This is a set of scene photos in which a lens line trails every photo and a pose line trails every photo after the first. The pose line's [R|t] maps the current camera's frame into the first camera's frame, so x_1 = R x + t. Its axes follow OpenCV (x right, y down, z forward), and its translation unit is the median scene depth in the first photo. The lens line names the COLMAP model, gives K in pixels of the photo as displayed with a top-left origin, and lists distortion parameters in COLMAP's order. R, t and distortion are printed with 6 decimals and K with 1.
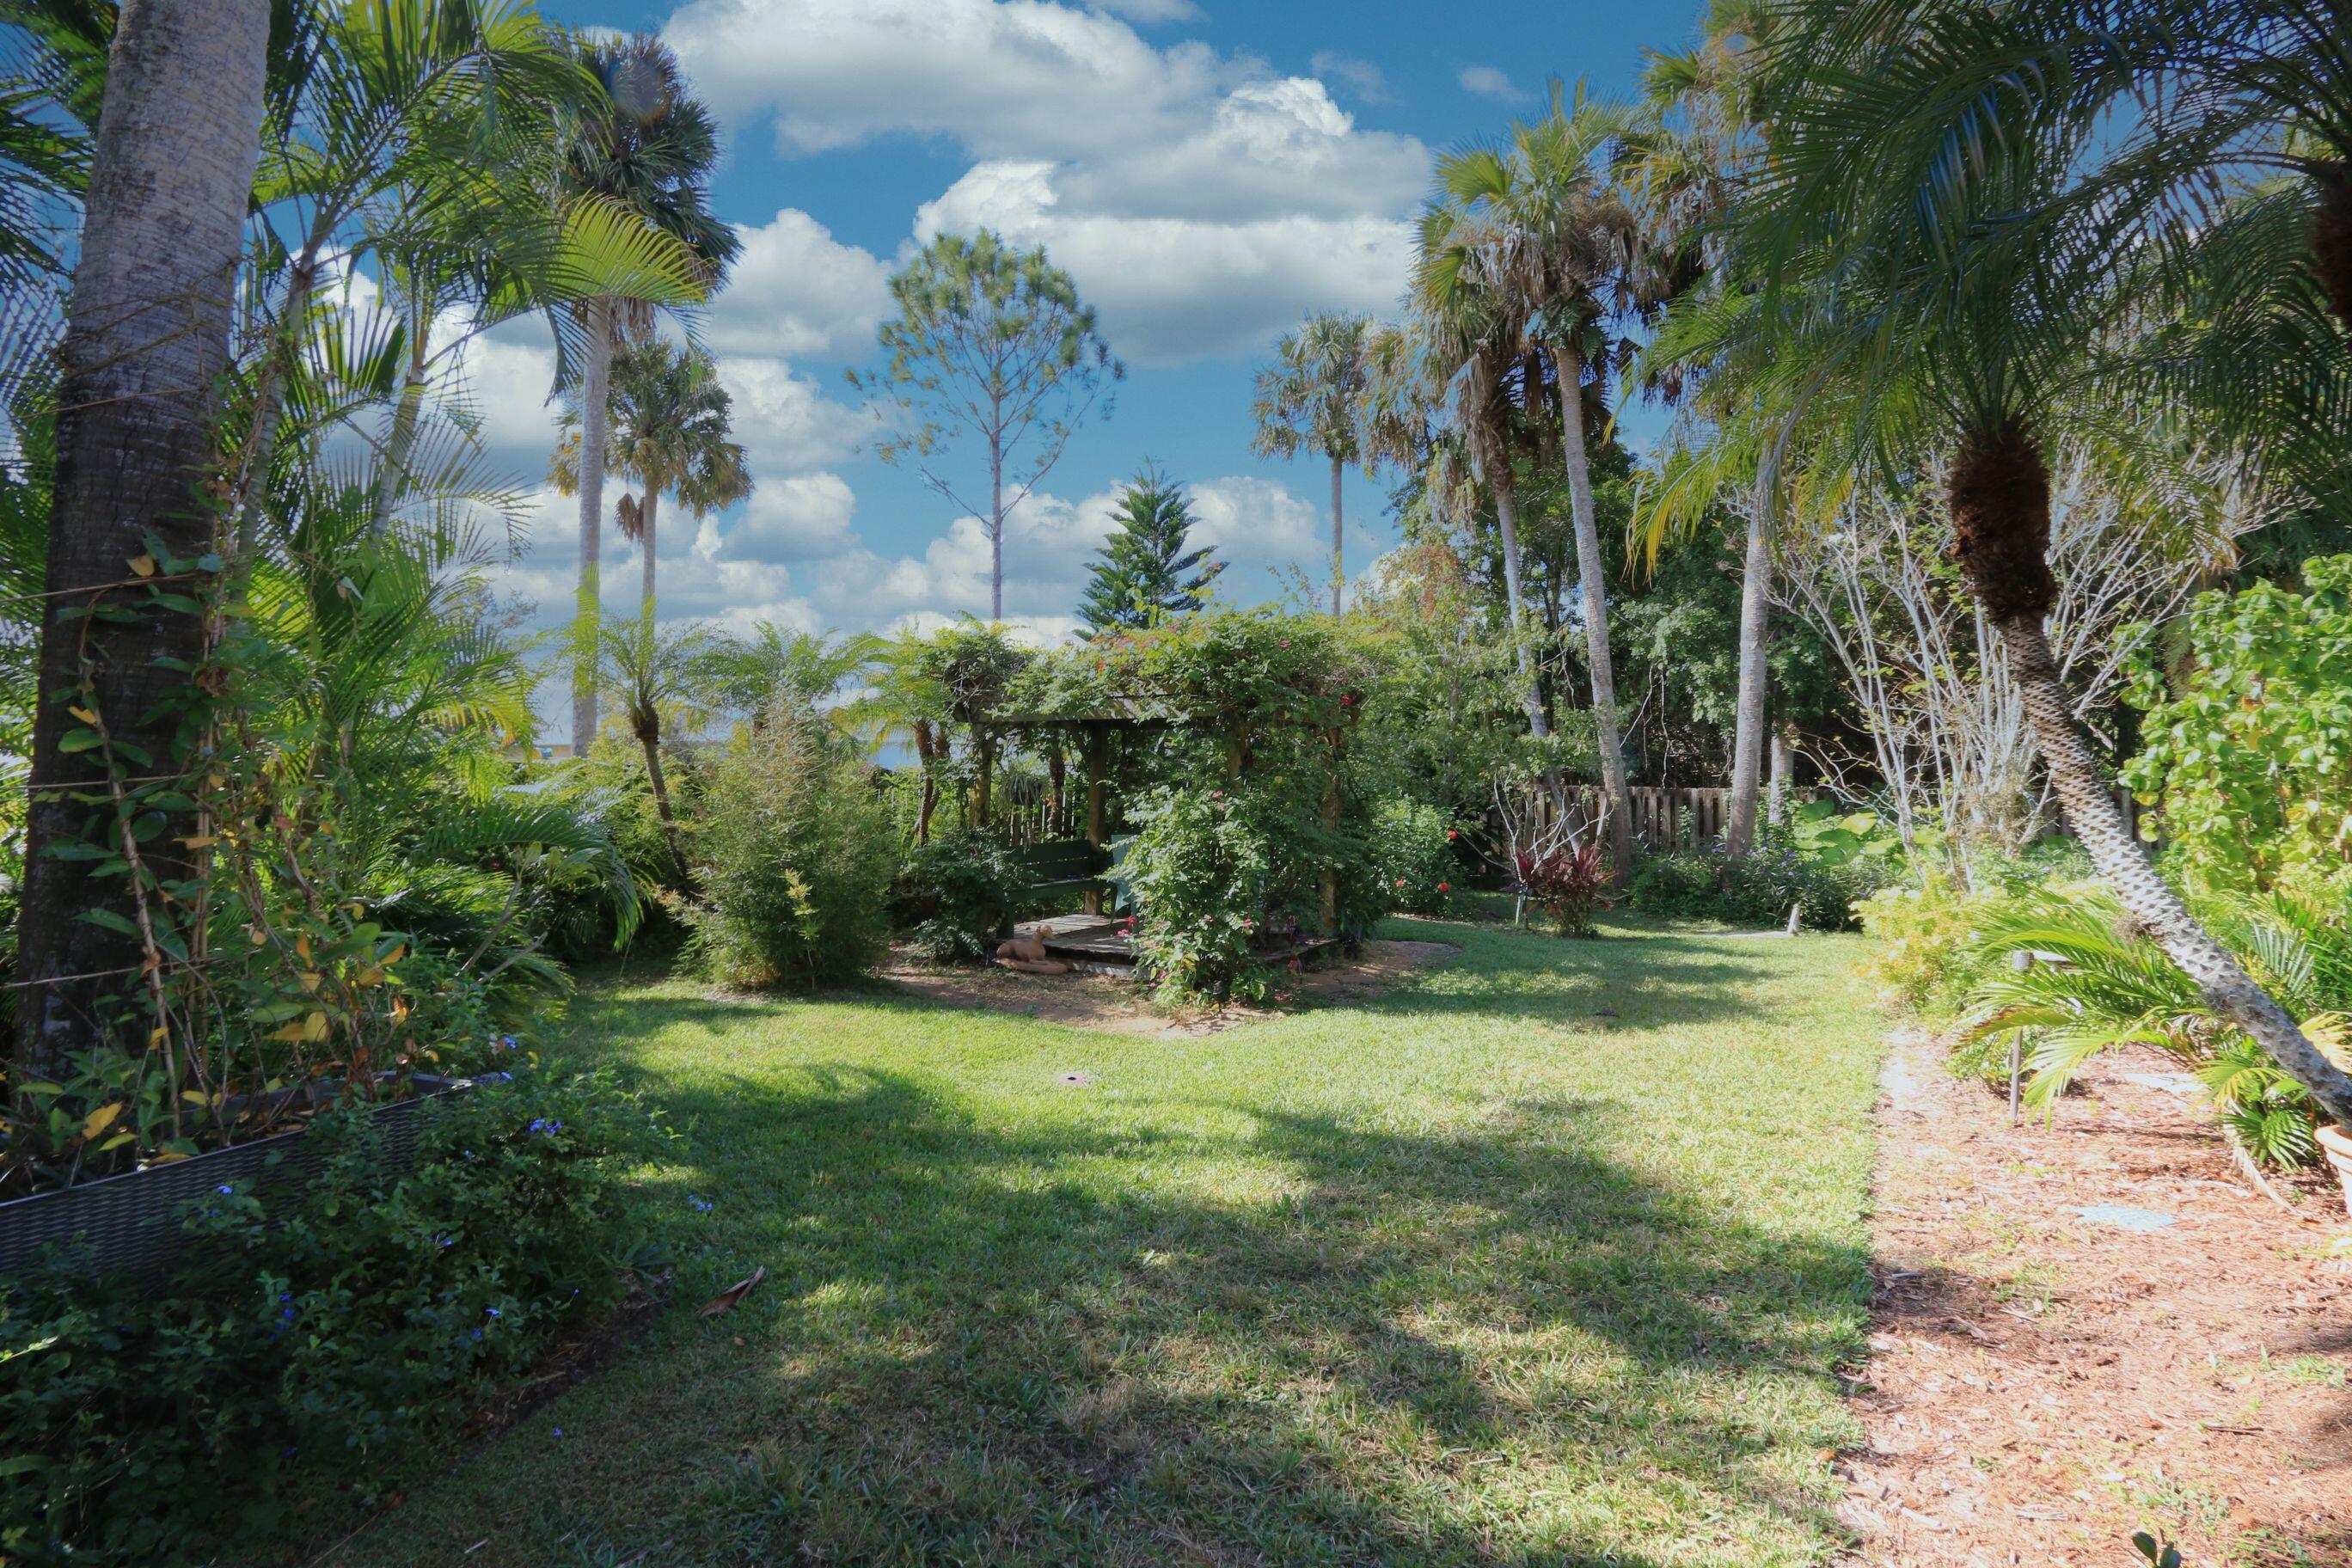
lens RADIAL K [[1082.7, 0, 1180.4], [0, 1082.7, 777.2], [0, 0, 1]] dist [-0.023999, 0.005360]
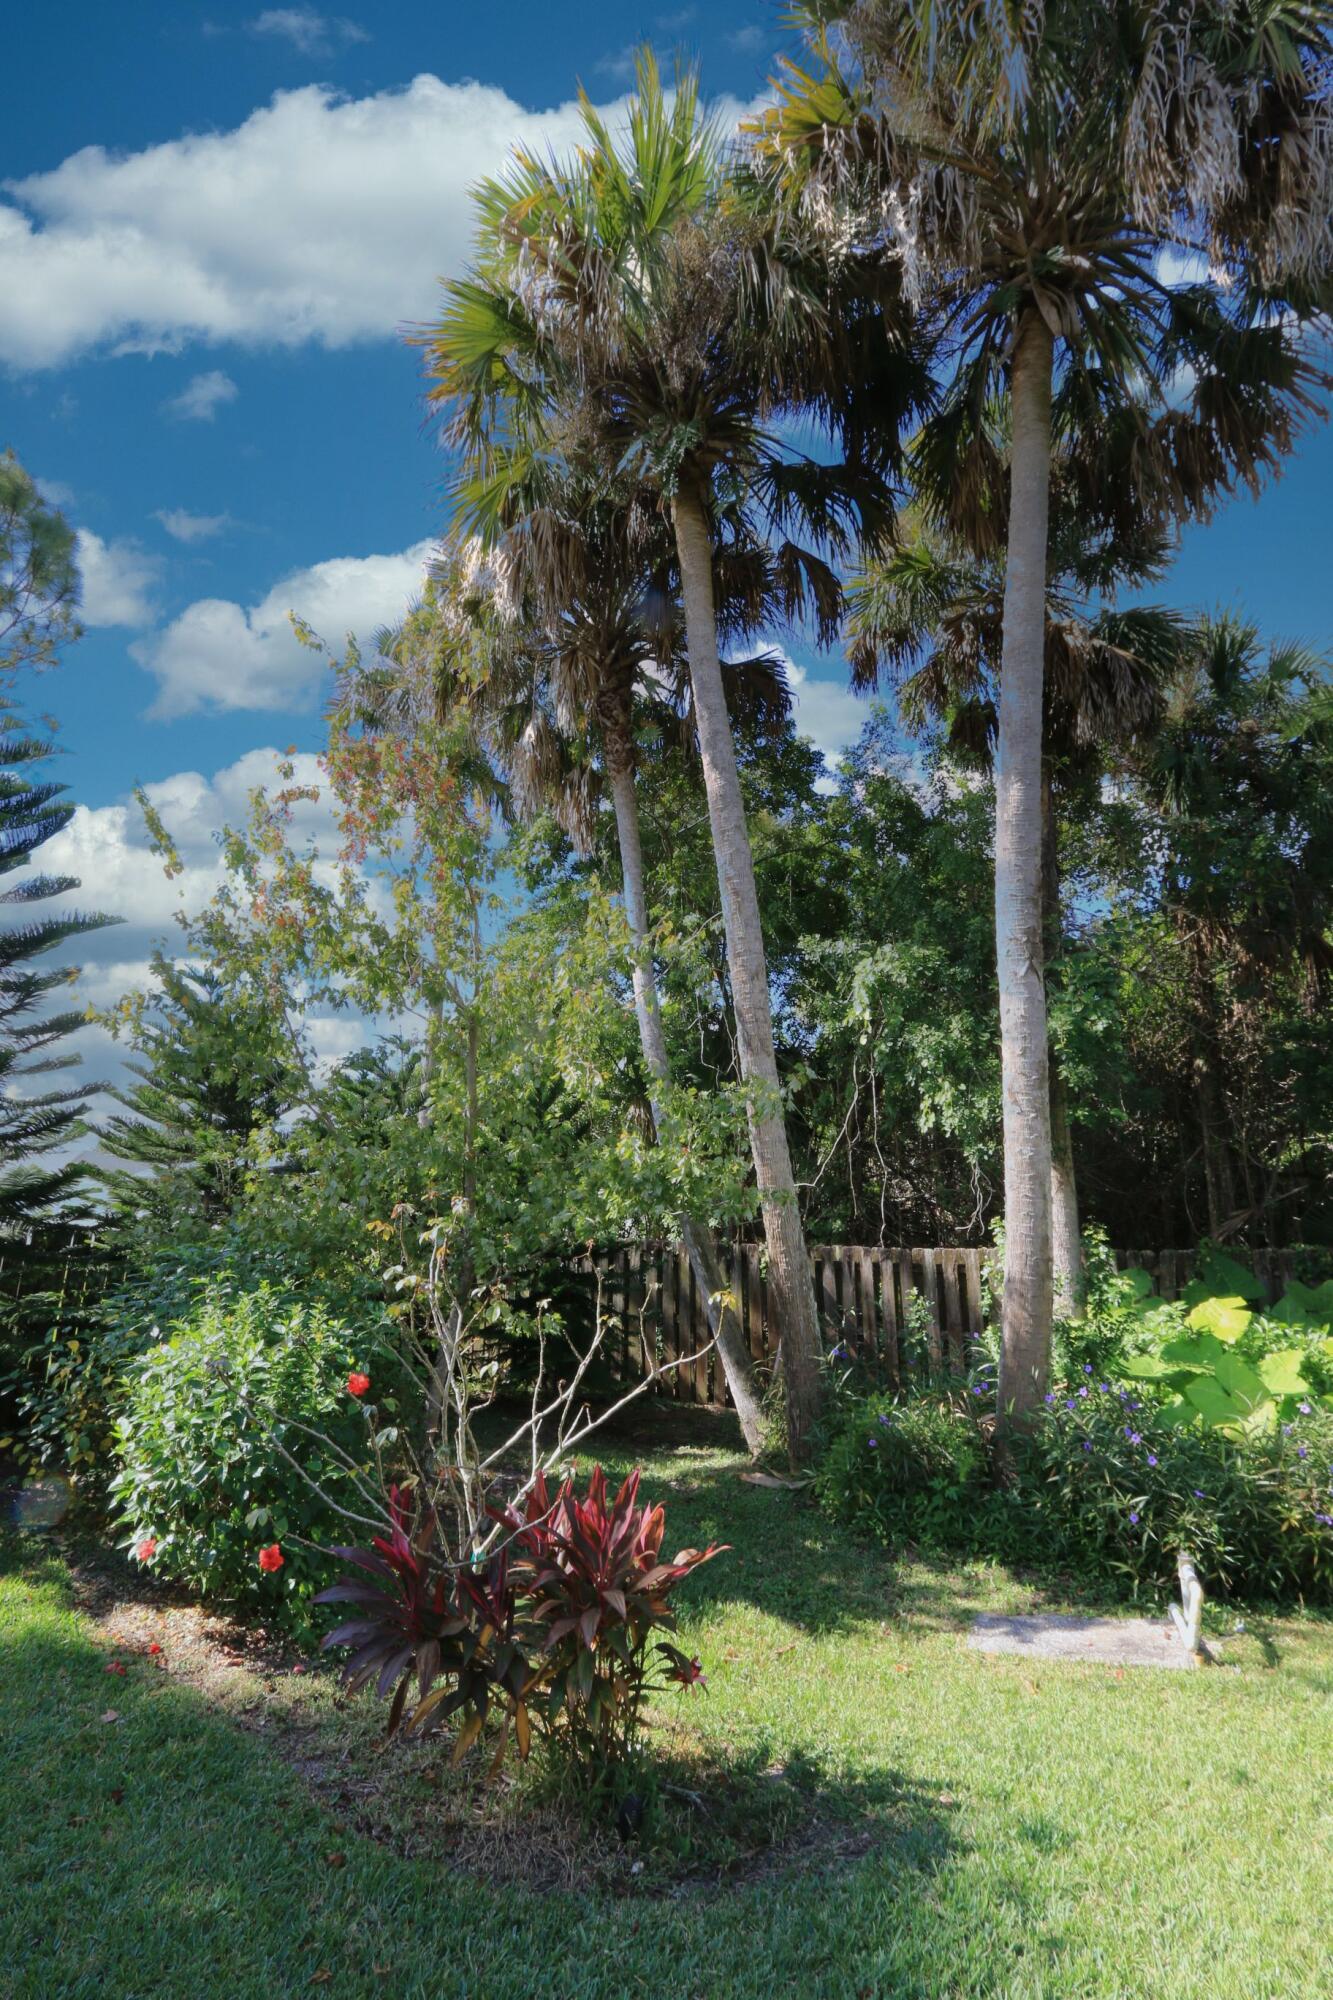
lens RADIAL K [[920.6, 0, 673.8], [0, 920.6, 1003.4], [0, 0, 1]] dist [-0.023999, 0.005360]
pose [[0.982134, 0.043548, 0.183074, 0.252960], [0.000026, 0.972823, -0.231551, -0.004893], [-0.188182, 0.227419, 0.955441, 0.538246]]
